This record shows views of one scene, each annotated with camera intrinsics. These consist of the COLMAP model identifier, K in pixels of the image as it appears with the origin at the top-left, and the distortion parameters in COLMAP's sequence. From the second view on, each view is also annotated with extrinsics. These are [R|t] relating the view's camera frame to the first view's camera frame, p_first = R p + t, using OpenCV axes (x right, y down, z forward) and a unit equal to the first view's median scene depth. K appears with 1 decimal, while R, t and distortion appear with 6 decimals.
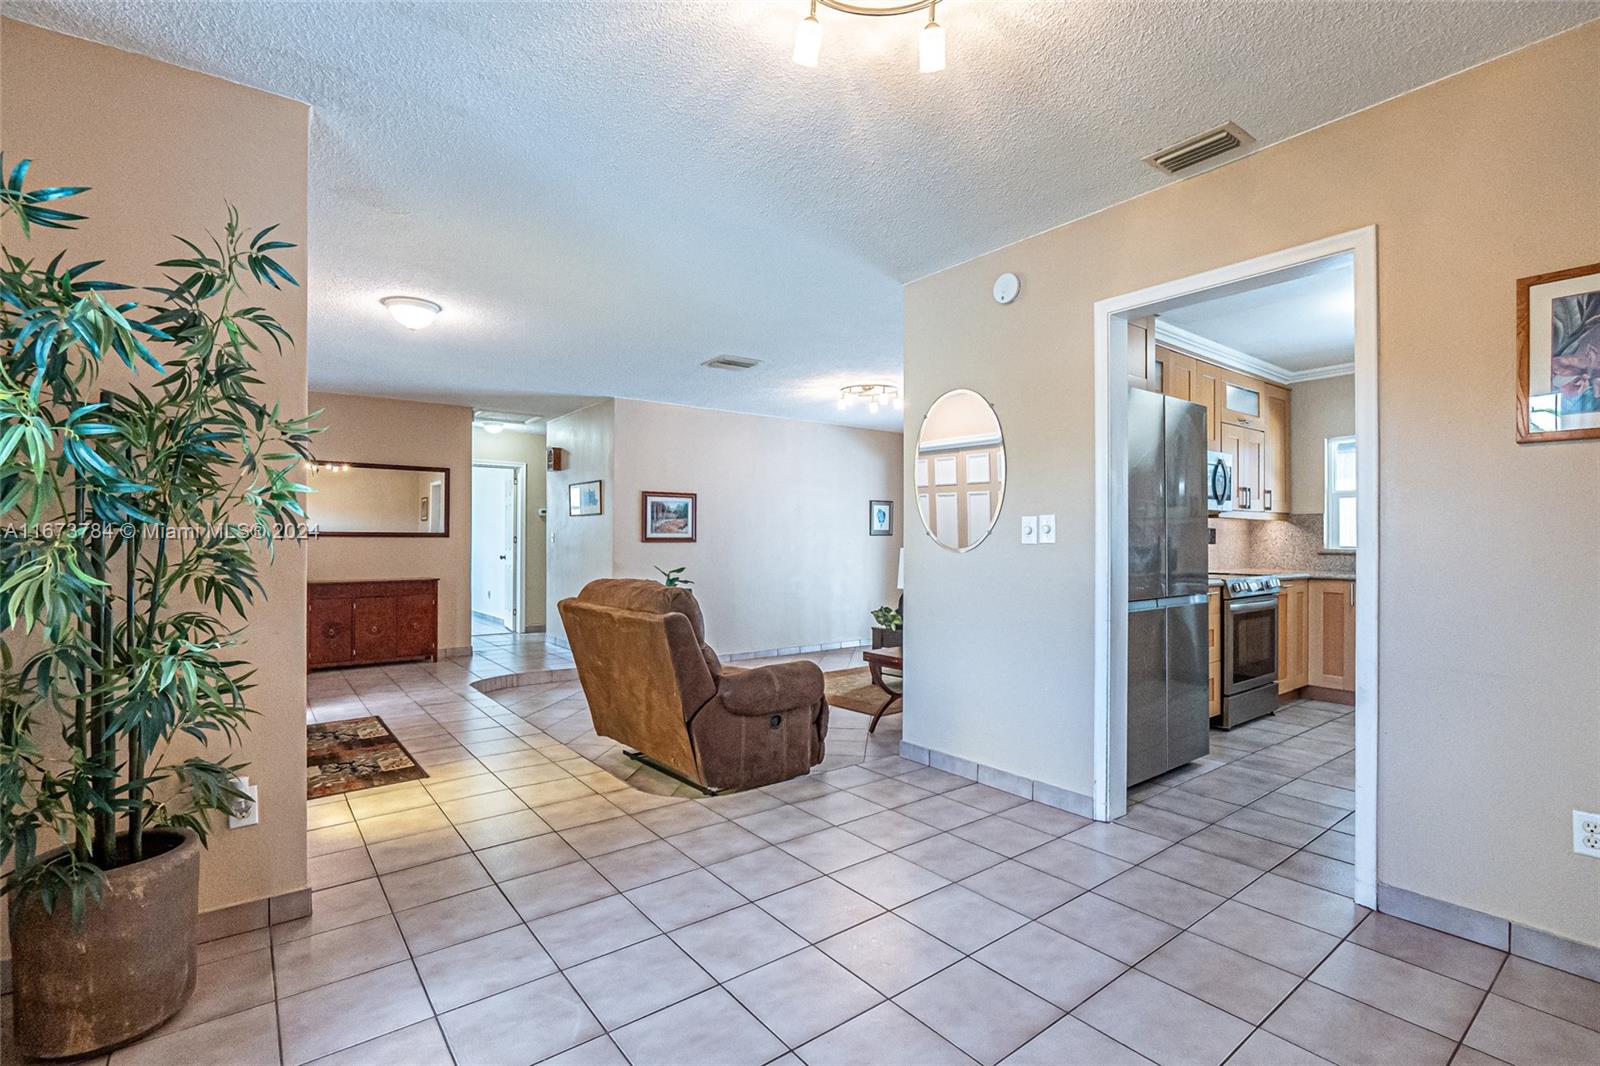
lens RADIAL K [[729.4, 0, 798.4], [0, 729.4, 537.5], [0, 0, 1]] dist [-0.003083, -0.000303]
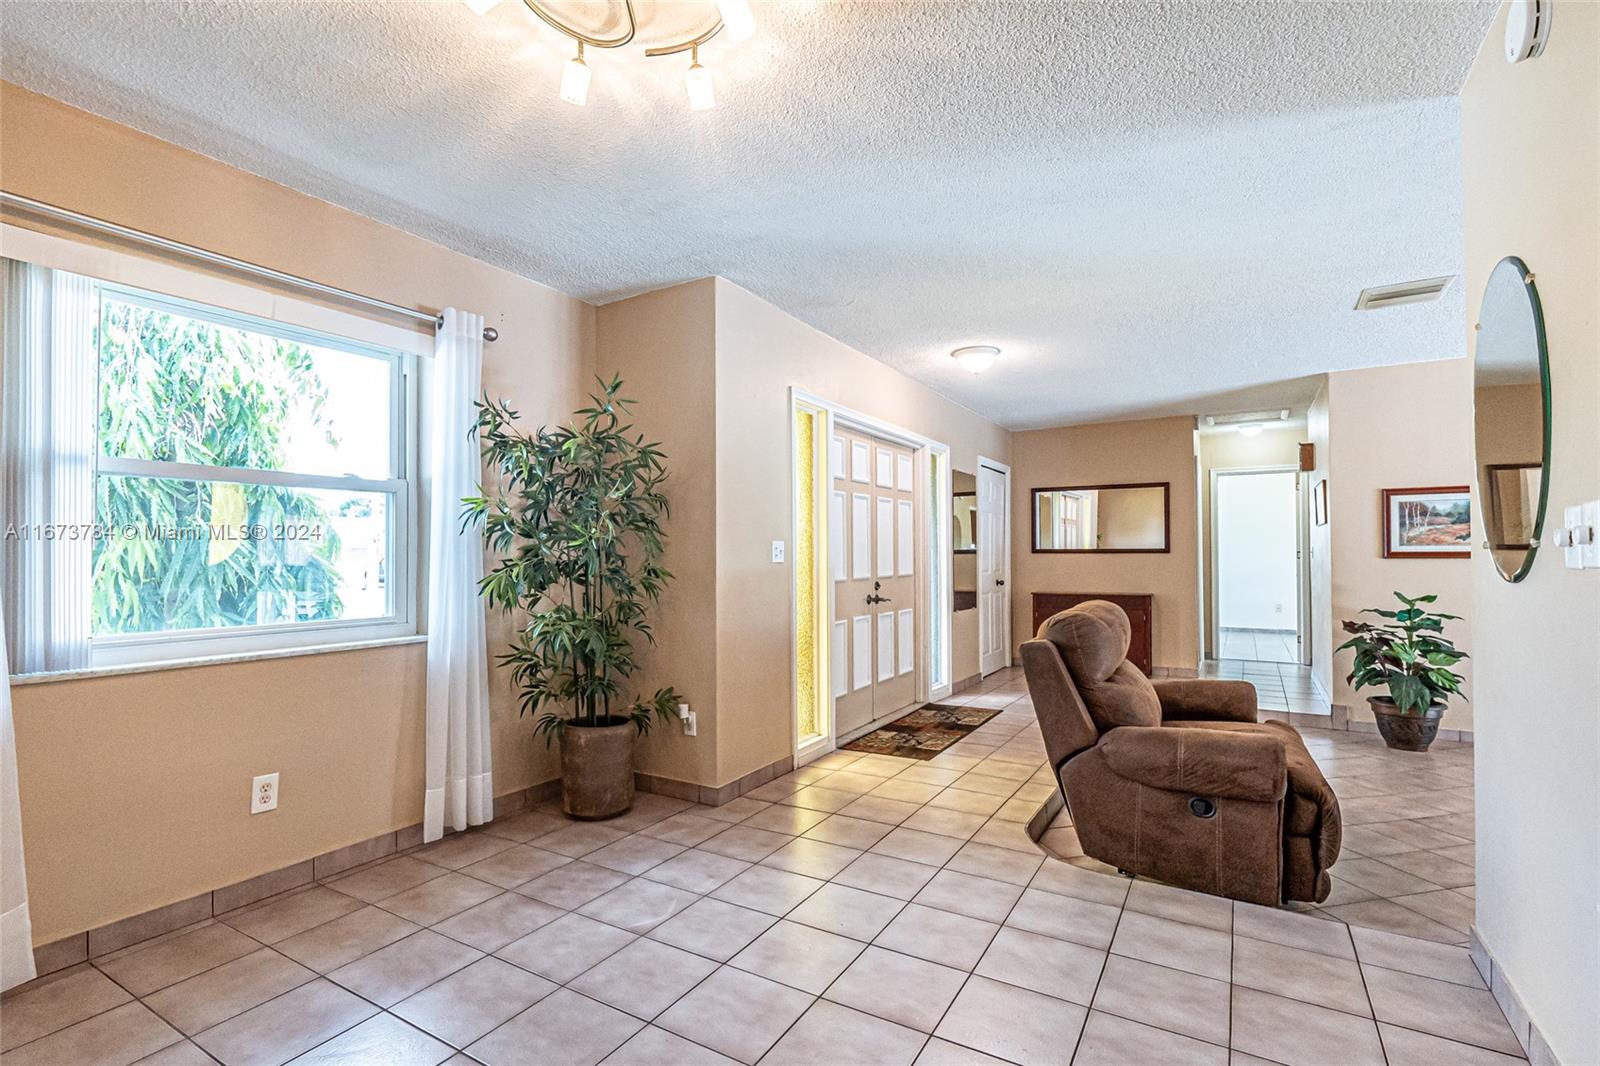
lens RADIAL K [[739.5, 0, 805.5], [0, 739.5, 537.1], [0, 0, 1]] dist [-0.000631, 0.000126]
pose [[0.373453, -0.026920, -0.927258, 0.547198], [0.008911, 0.999637, -0.025433, -0.002420], [0.927606, 0.001236, 0.373557, 0.381195]]
